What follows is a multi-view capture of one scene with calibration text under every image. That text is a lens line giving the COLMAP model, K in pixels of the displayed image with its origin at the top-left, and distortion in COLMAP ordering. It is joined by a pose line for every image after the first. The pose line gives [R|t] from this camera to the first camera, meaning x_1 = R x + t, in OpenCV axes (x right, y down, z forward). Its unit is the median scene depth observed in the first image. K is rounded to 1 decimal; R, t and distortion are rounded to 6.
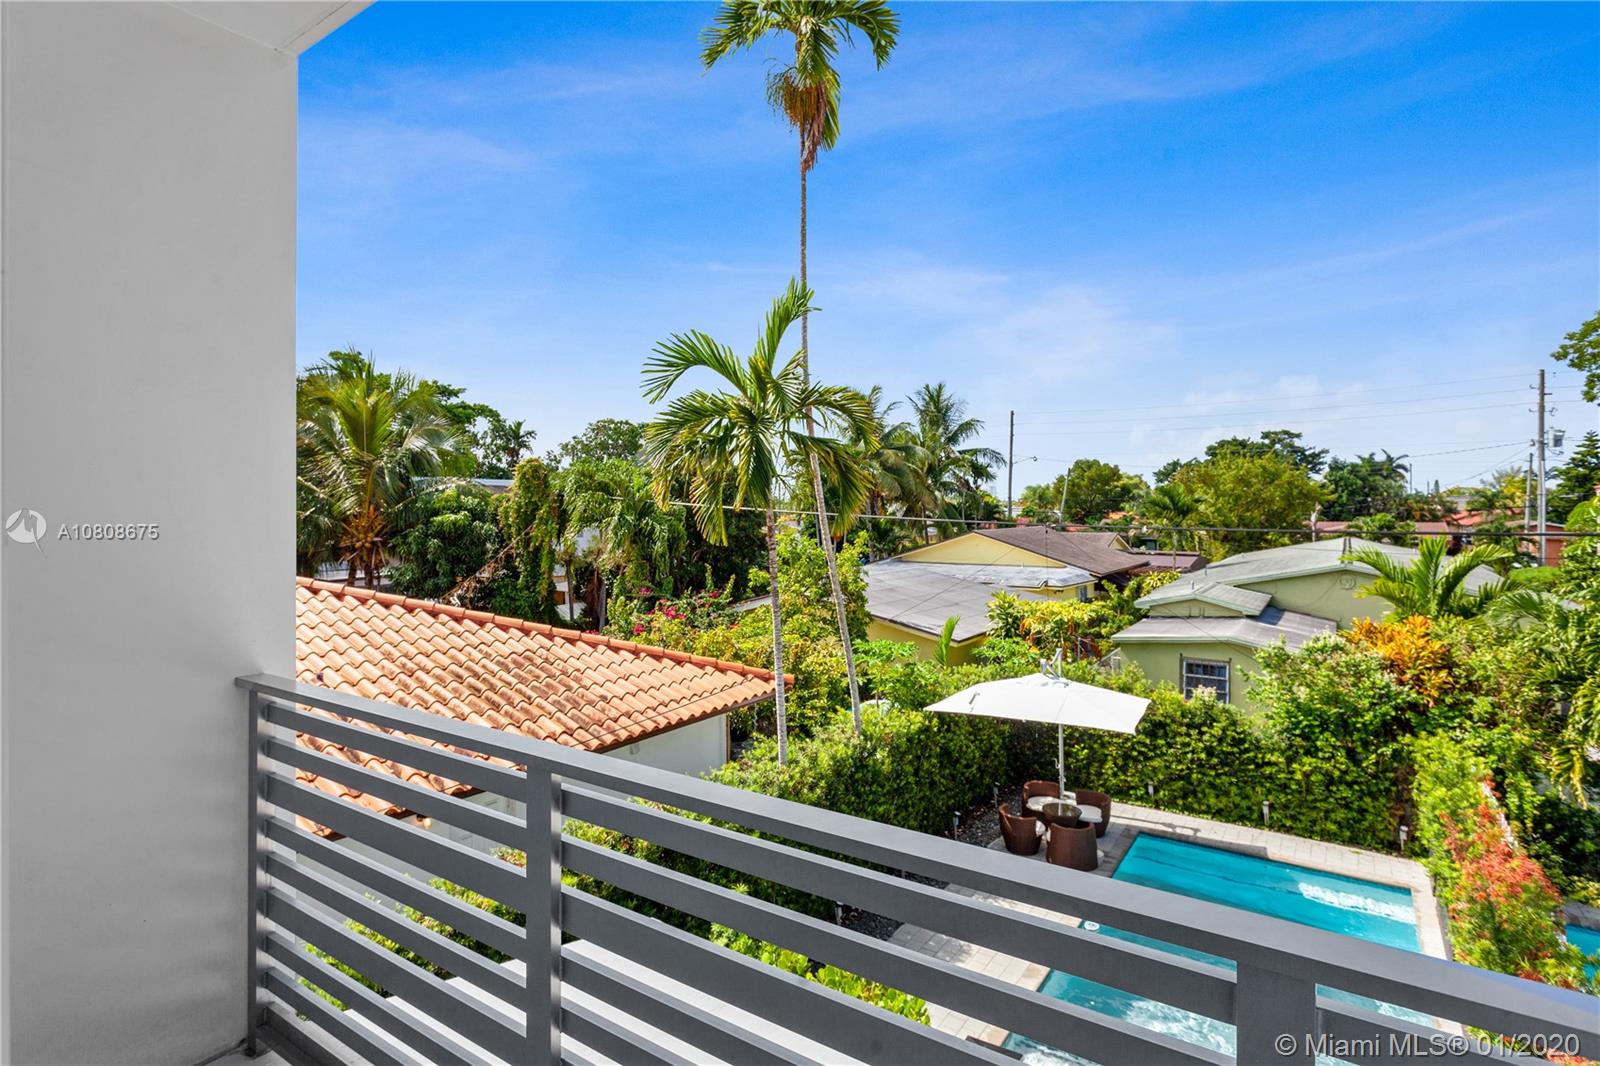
lens RADIAL K [[805.6, 0, 798.0], [0, 805.6, 516.8], [0, 0, 1]] dist [0.000794, 0.001545]
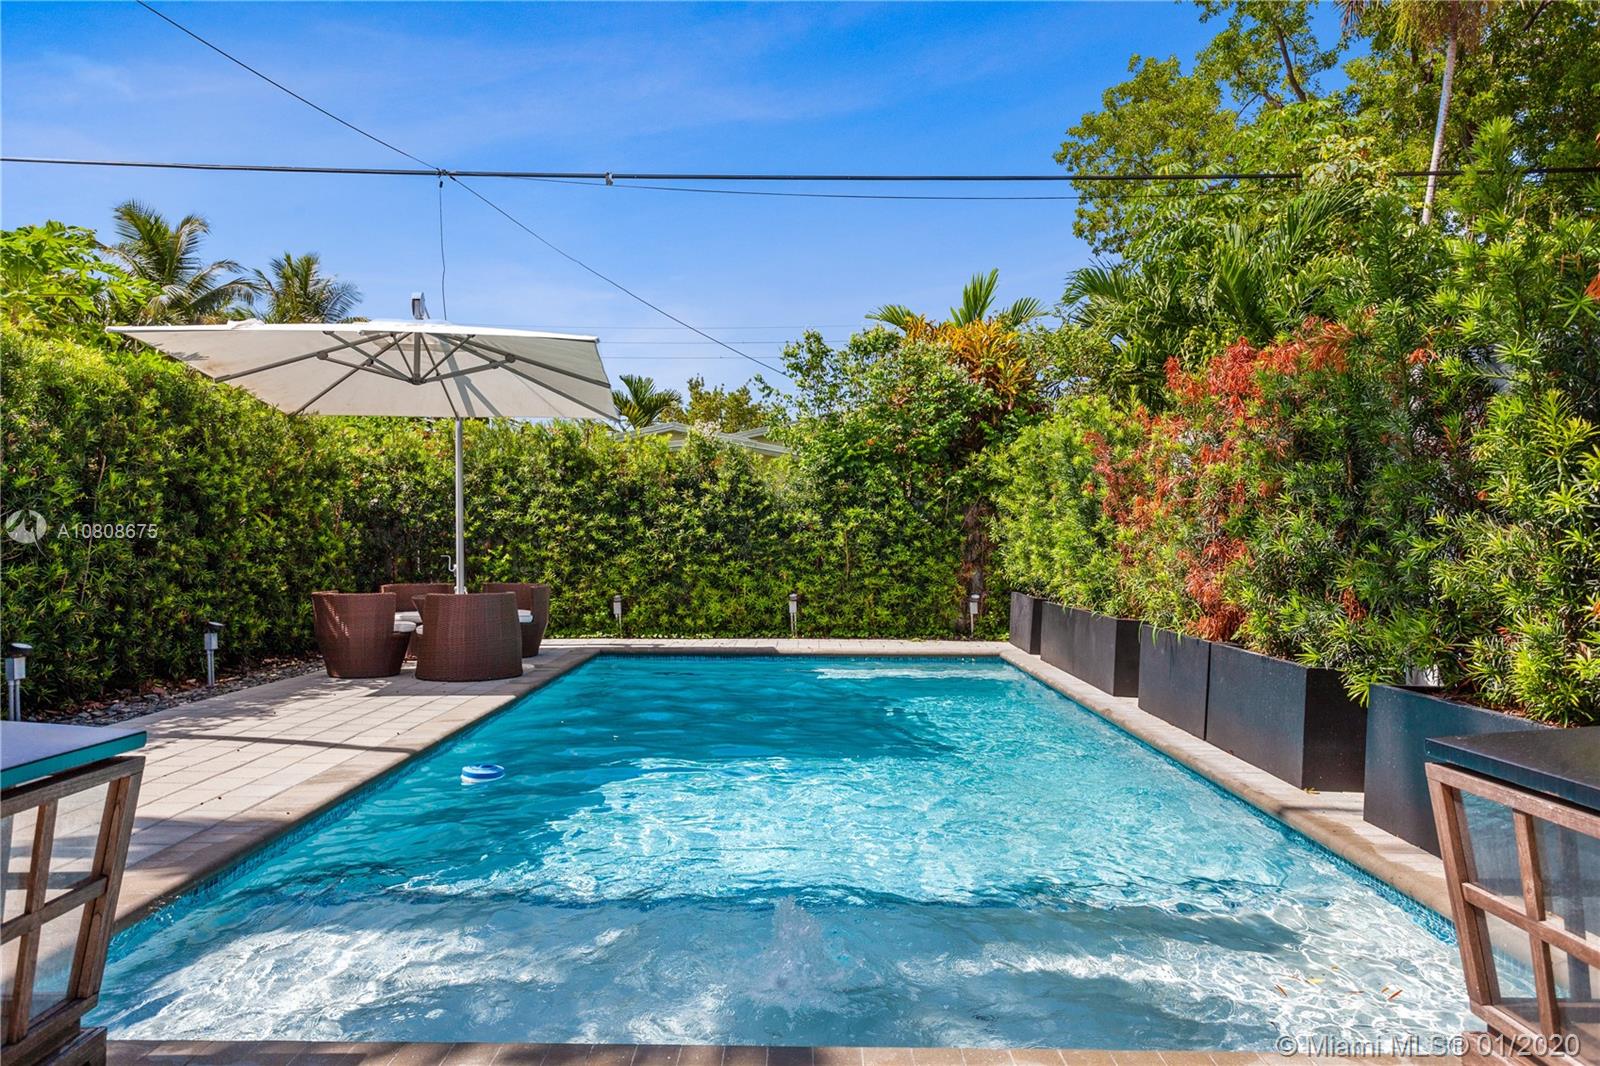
lens RADIAL K [[1047.1, 0, 804.8], [0, 1047.1, 539.3], [0, 0, 1]] dist [-0.003627, -0.000542]
pose [[0.825683, 0.009486, 0.564054, 0.141780], [-0.008537, 0.999954, -0.004320, 0.317591], [-0.564069, -0.001249, 0.825727, 0.343737]]
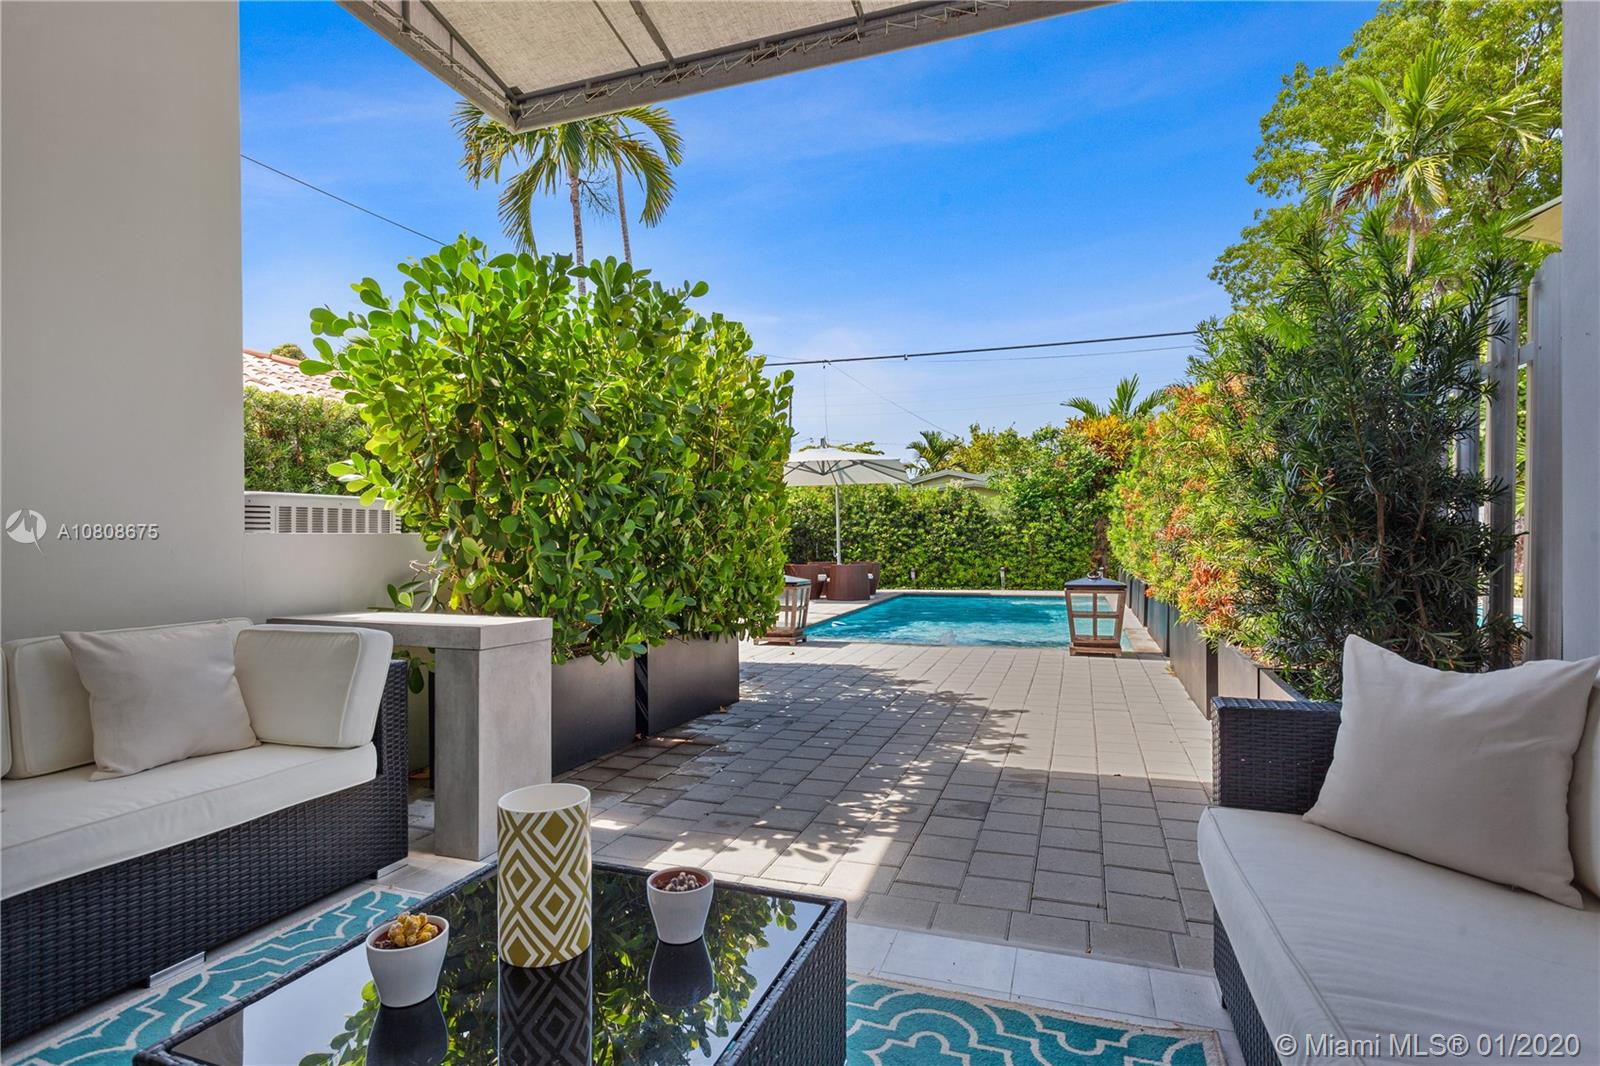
lens RADIAL K [[805.6, 0, 797.7], [0, 805.6, 539.7], [0, 0, 1]] dist [0.000794, 0.001545]
pose [[0.965243, -0.006061, 0.261284, -0.020189], [0.006277, 0.999980, 0.000008, 0.313097], [-0.261279, 0.001632, 0.965262, -0.066720]]
